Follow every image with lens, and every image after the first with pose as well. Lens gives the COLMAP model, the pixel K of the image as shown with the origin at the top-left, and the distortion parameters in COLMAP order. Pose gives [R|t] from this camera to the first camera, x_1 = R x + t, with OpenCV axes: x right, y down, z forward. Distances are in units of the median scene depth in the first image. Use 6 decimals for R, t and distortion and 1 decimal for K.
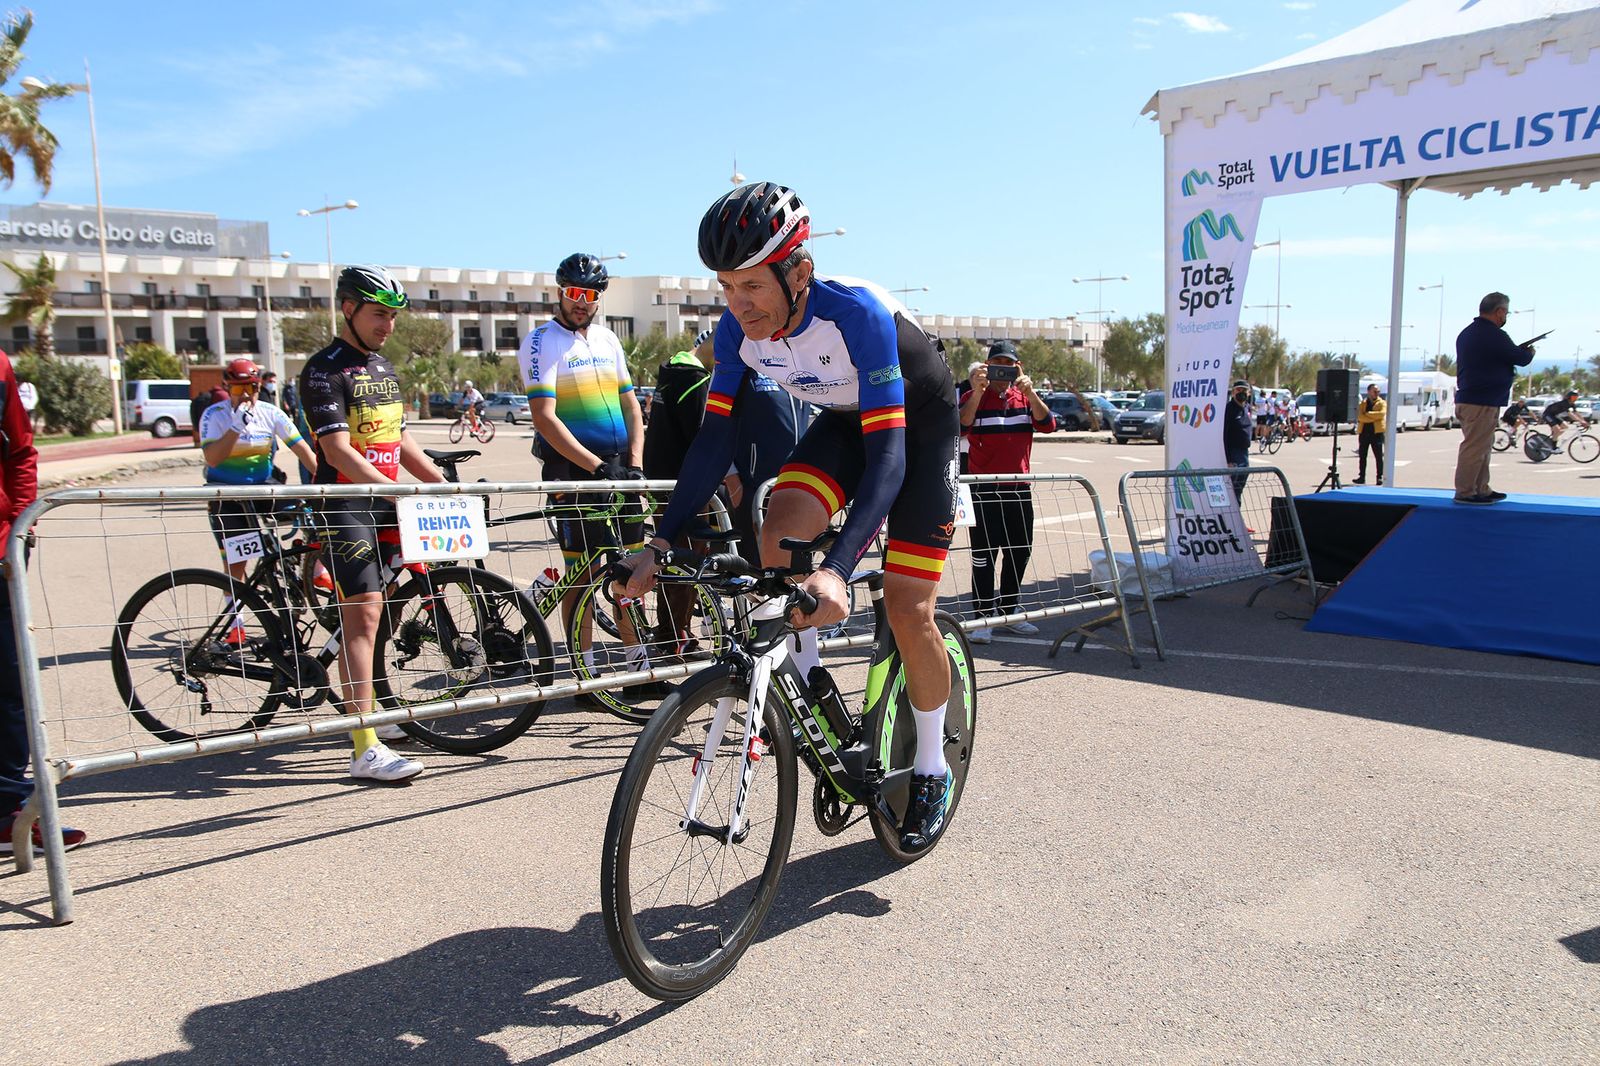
lens RADIAL K [[1264.8, 0, 774.9], [0, 1264.8, 558.6], [0, 0, 1]] dist [-0.129123, 0.114947]
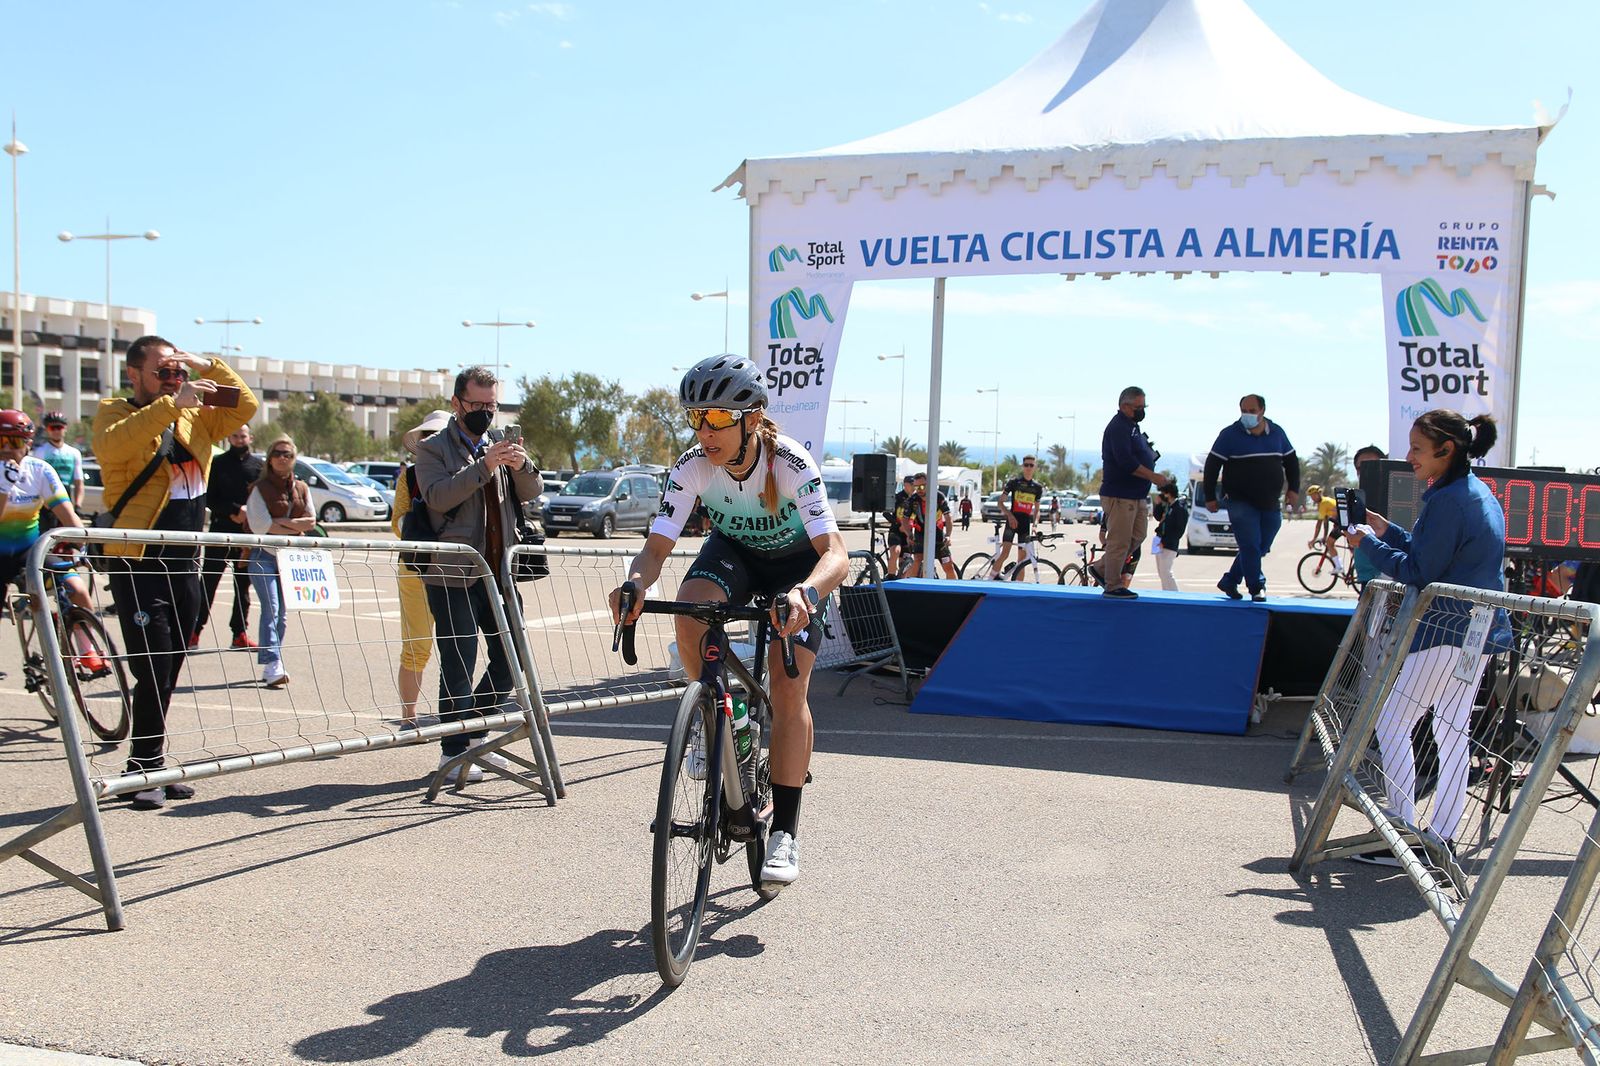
lens RADIAL K [[1701.5, 0, 803.7], [0, 1701.5, 552.1], [0, 0, 1]] dist [0.000359, -0.002432]
pose [[0.904634, 0.016019, 0.425888, -0.211778], [0.019367, 0.996716, -0.078627, 0.030948], [-0.425749, 0.079377, 0.901353, -0.192700]]
